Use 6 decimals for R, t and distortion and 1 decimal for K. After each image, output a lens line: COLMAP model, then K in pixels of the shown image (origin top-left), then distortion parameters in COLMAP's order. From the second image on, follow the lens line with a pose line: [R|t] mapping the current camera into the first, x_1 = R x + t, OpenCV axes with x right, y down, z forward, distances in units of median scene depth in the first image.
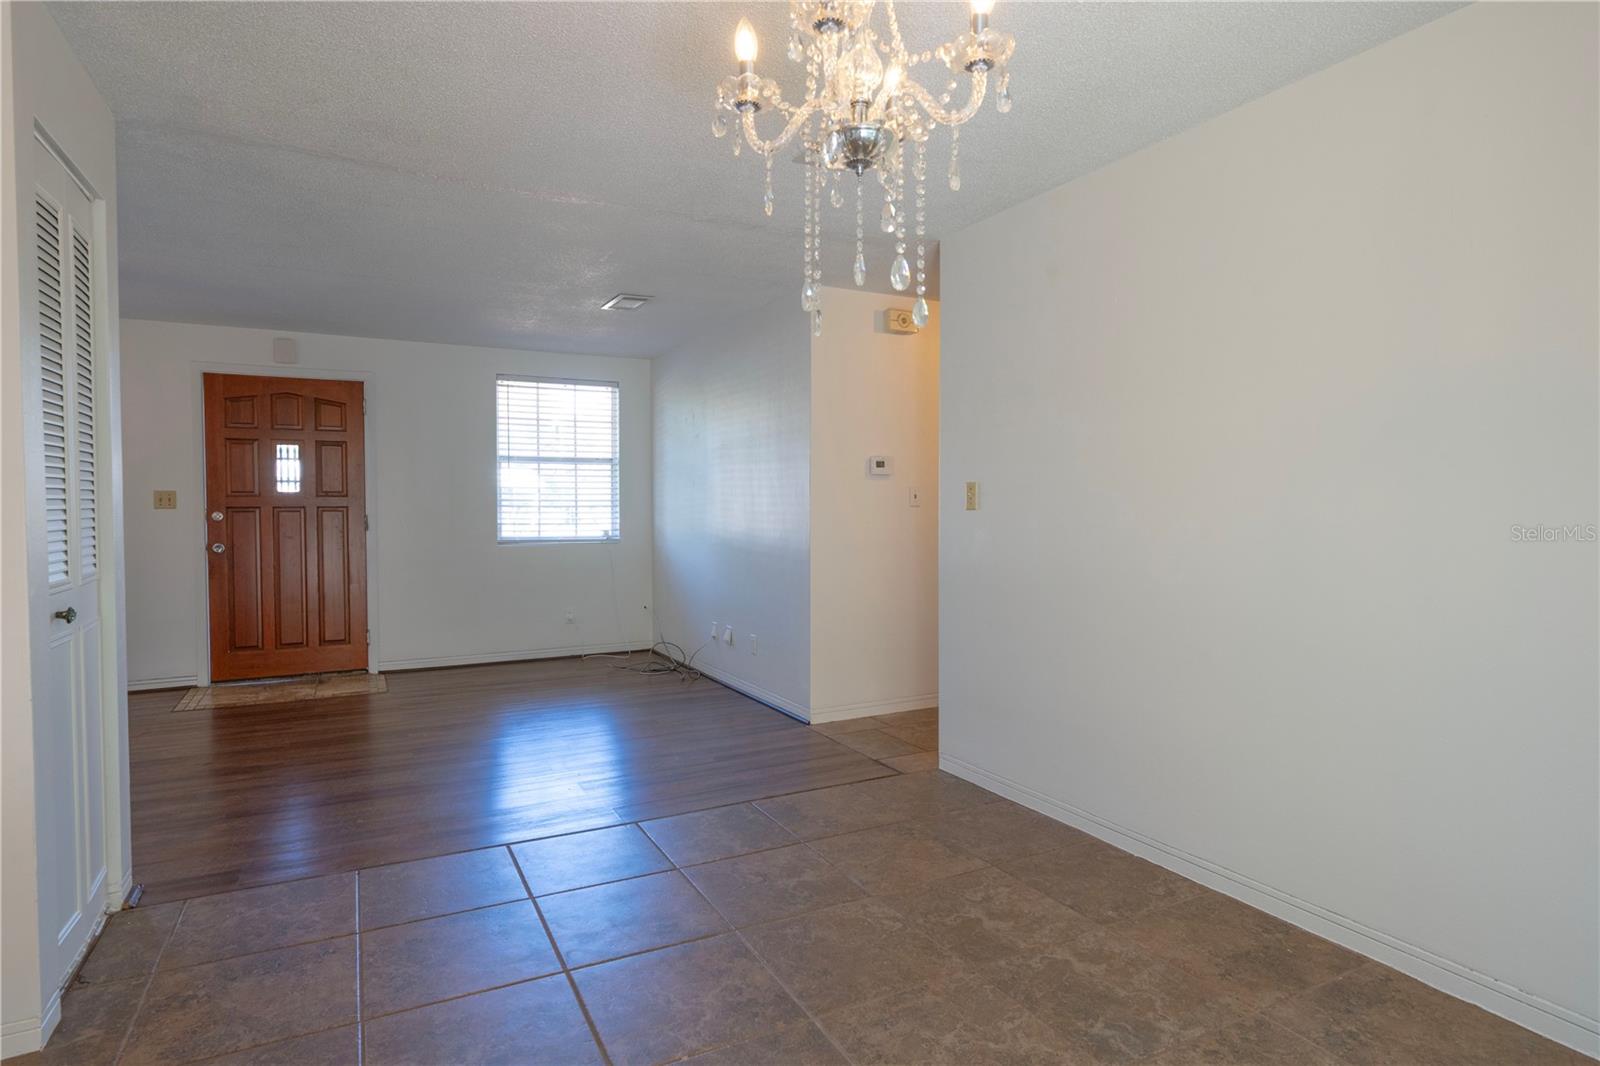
lens RADIAL K [[866.9, 0, 796.5], [0, 866.9, 528.7], [0, 0, 1]] dist [0.000603, 0.001547]
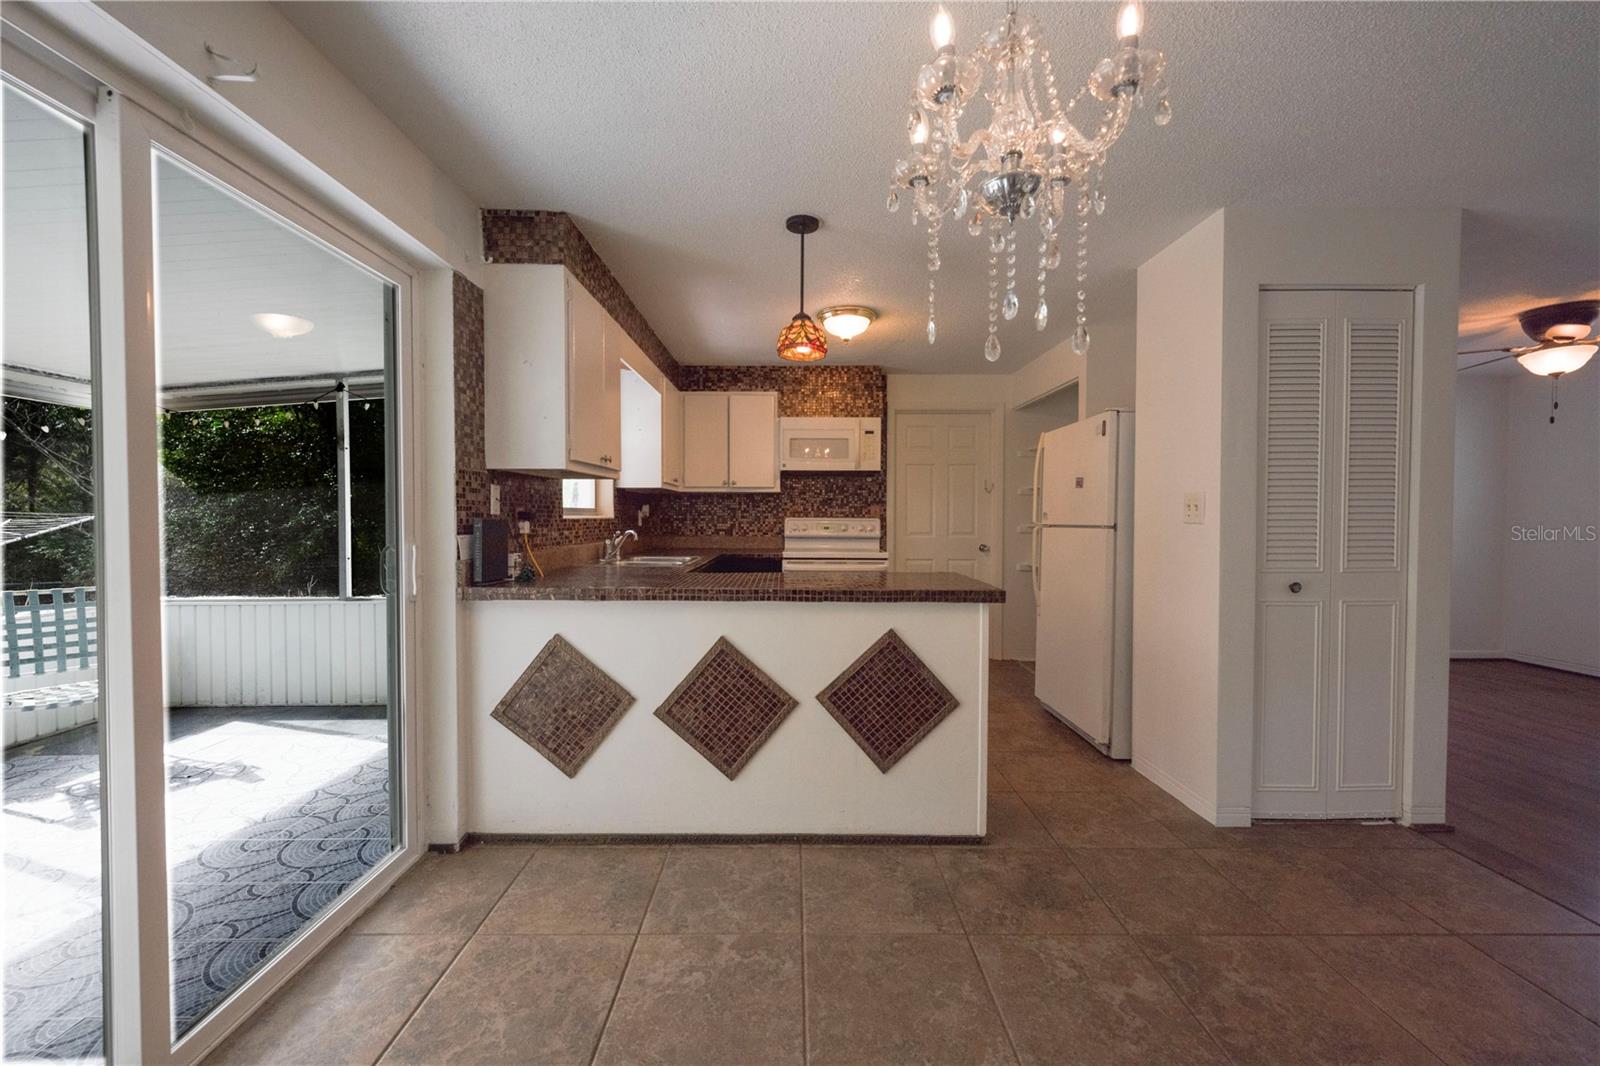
lens RADIAL K [[634.4, 0, 798.2], [0, 634.4, 528.5], [0, 0, 1]] dist [-0.002047, 0.000376]
pose [[-0.450965, 0.018593, -0.892348, 0.534314], [-0.026347, 0.999070, 0.034132, -0.021078], [0.892153, 0.038903, -0.450055, 0.654169]]
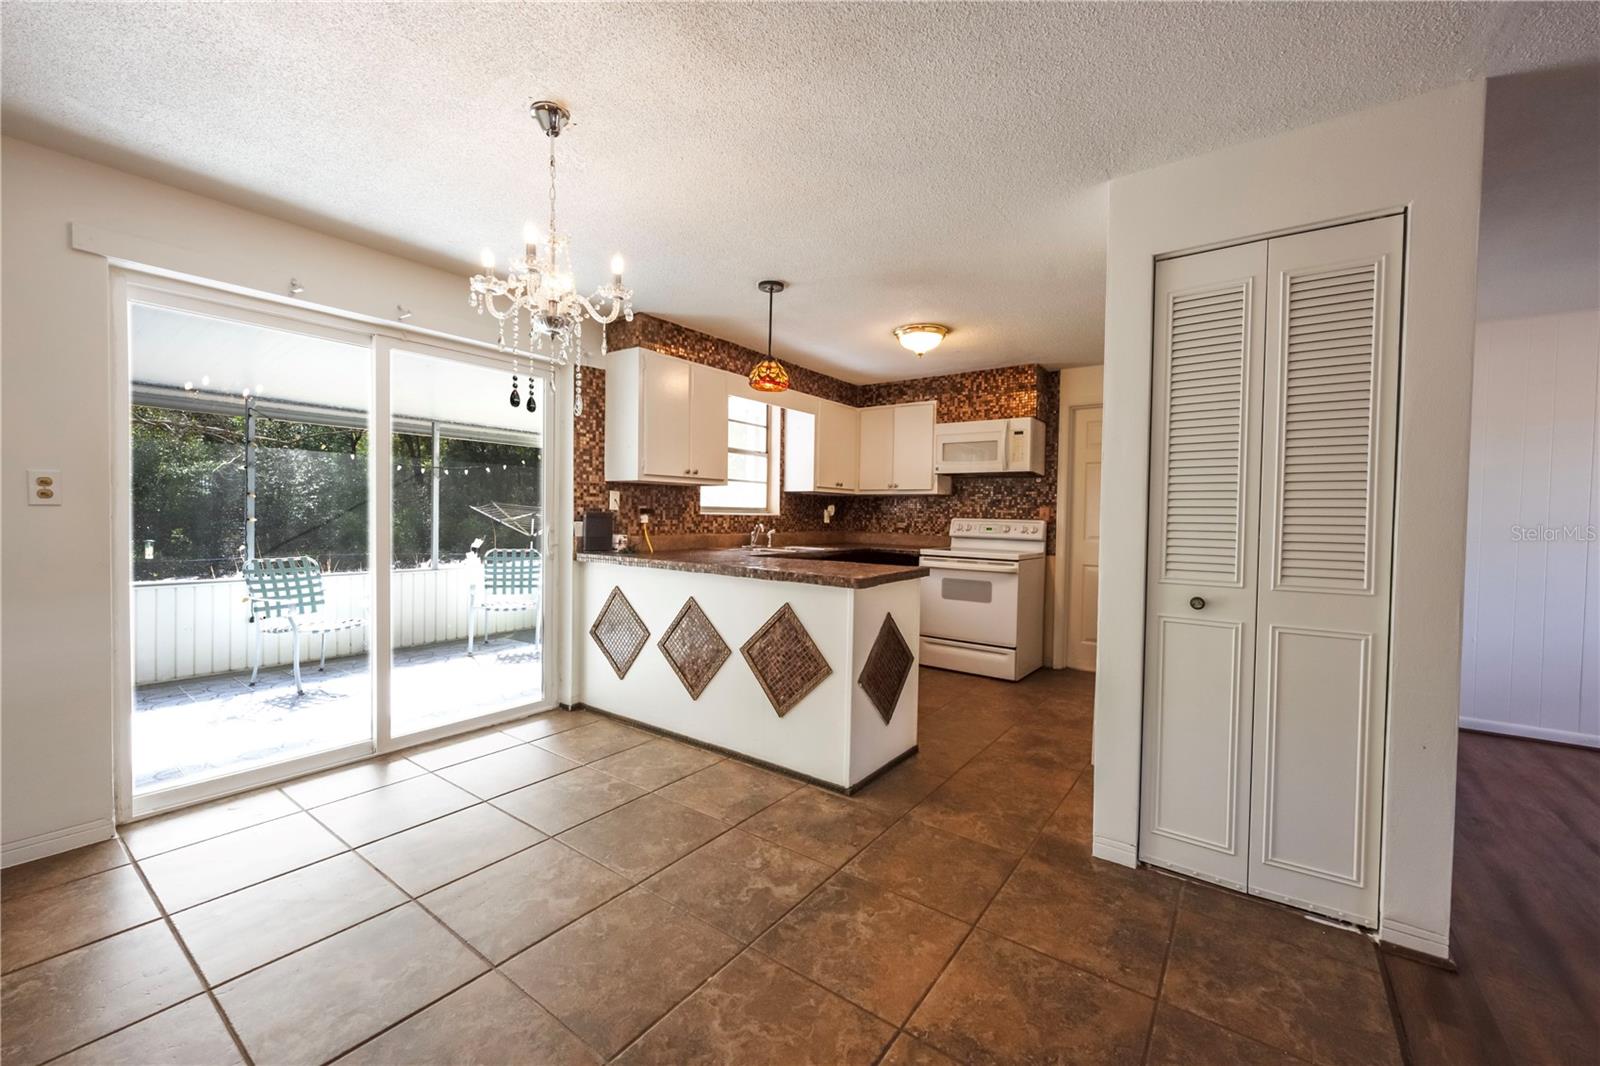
lens RADIAL K [[634.4, 0, 797.6], [0, 634.4, 528.7], [0, 0, 1]] dist [-0.002047, 0.000376]
pose [[-0.892923, -0.003196, -0.450198, 0.126902], [-0.028034, 0.998429, 0.048515, -0.040755], [0.449335, 0.055941, -0.891610, 1.456641]]
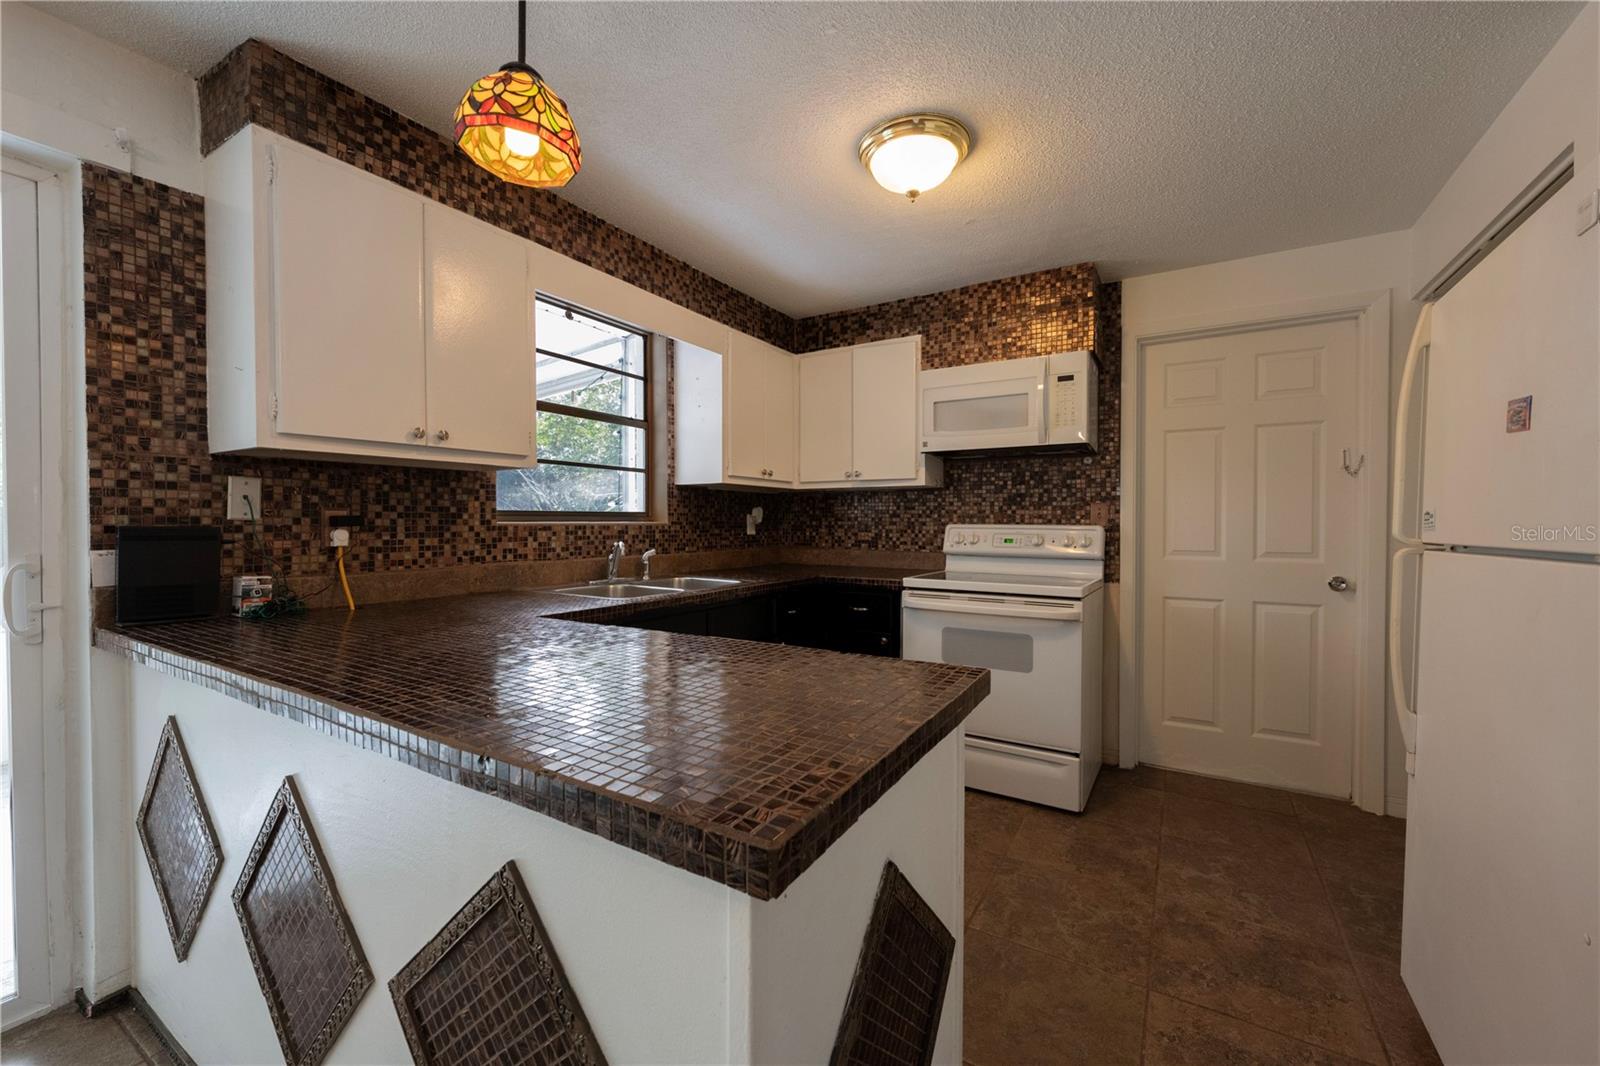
lens RADIAL K [[634.4, 0, 795.4], [0, 634.4, 530.3], [0, 0, 1]] dist [-0.002047, 0.000376]
pose [[-0.854525, 0.008391, -0.519343, -0.373618], [-0.013665, 0.999160, 0.038628, -0.020018], [0.519231, 0.040106, -0.853692, 0.692882]]
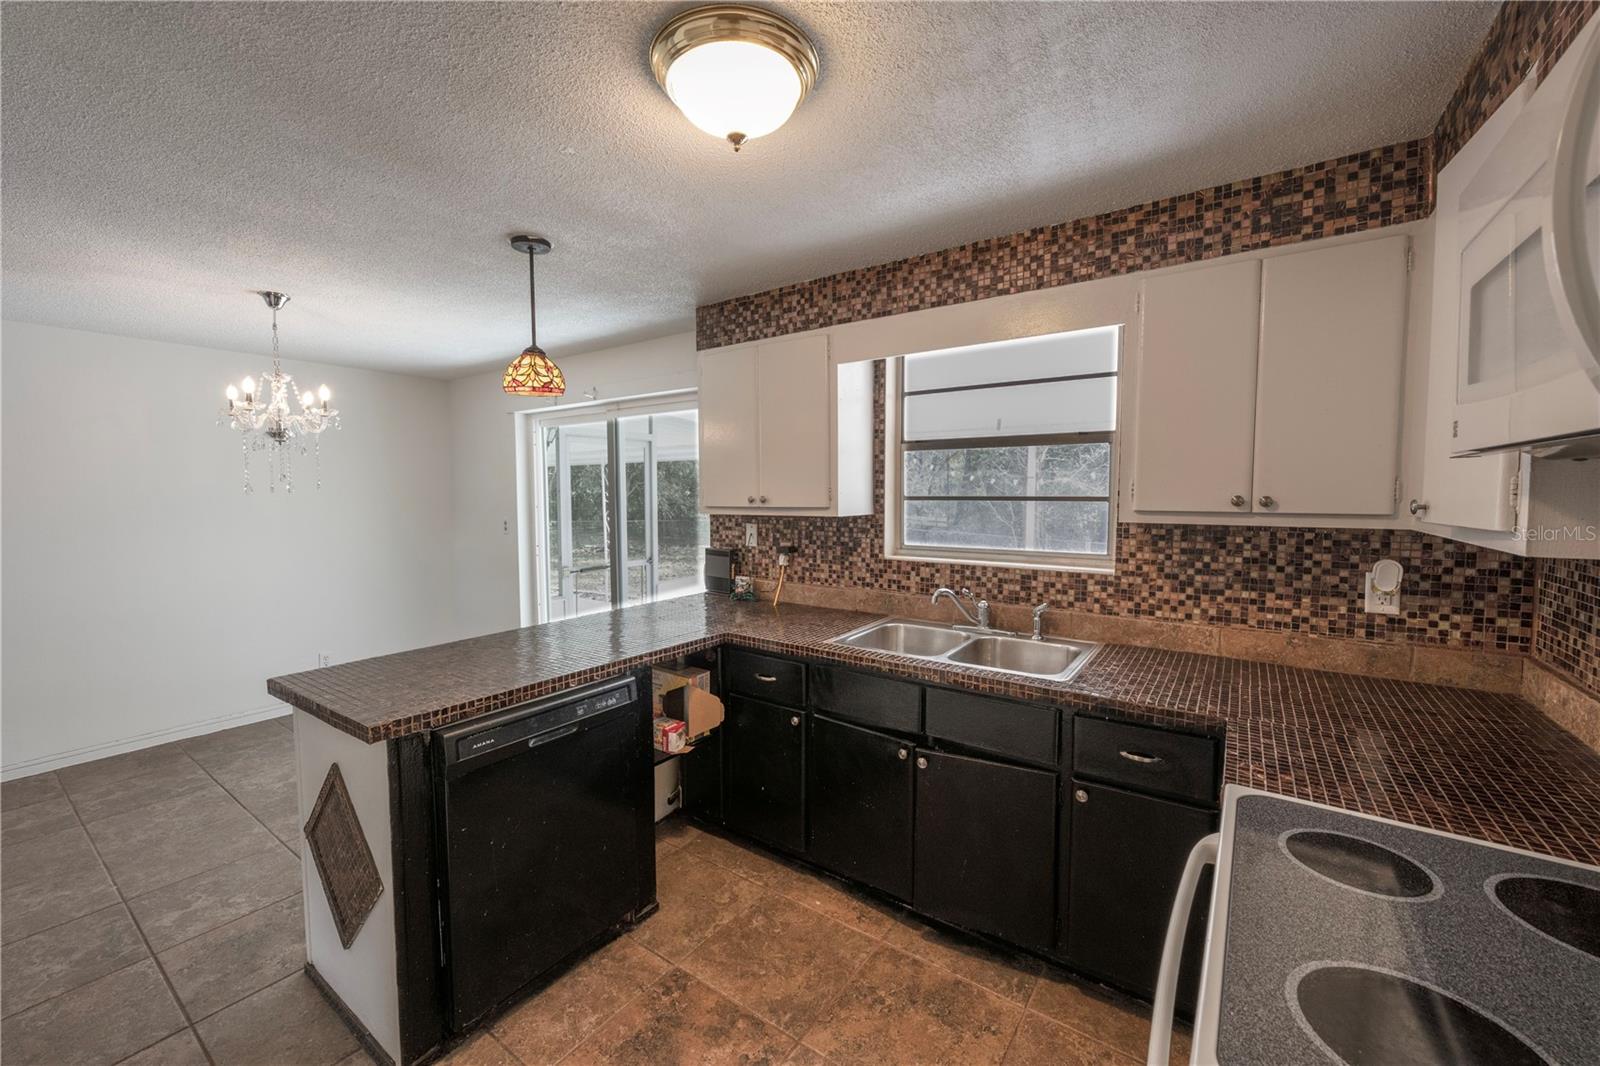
lens RADIAL K [[634.4, 0, 798.7], [0, 634.4, 529.6], [0, 0, 1]] dist [-0.002047, 0.000376]
pose [[-0.459715, -0.052763, 0.886498, -1.514515], [0.029480, 0.996777, 0.074614, -0.135225], [-0.887577, 0.060435, -0.456678, 0.254102]]
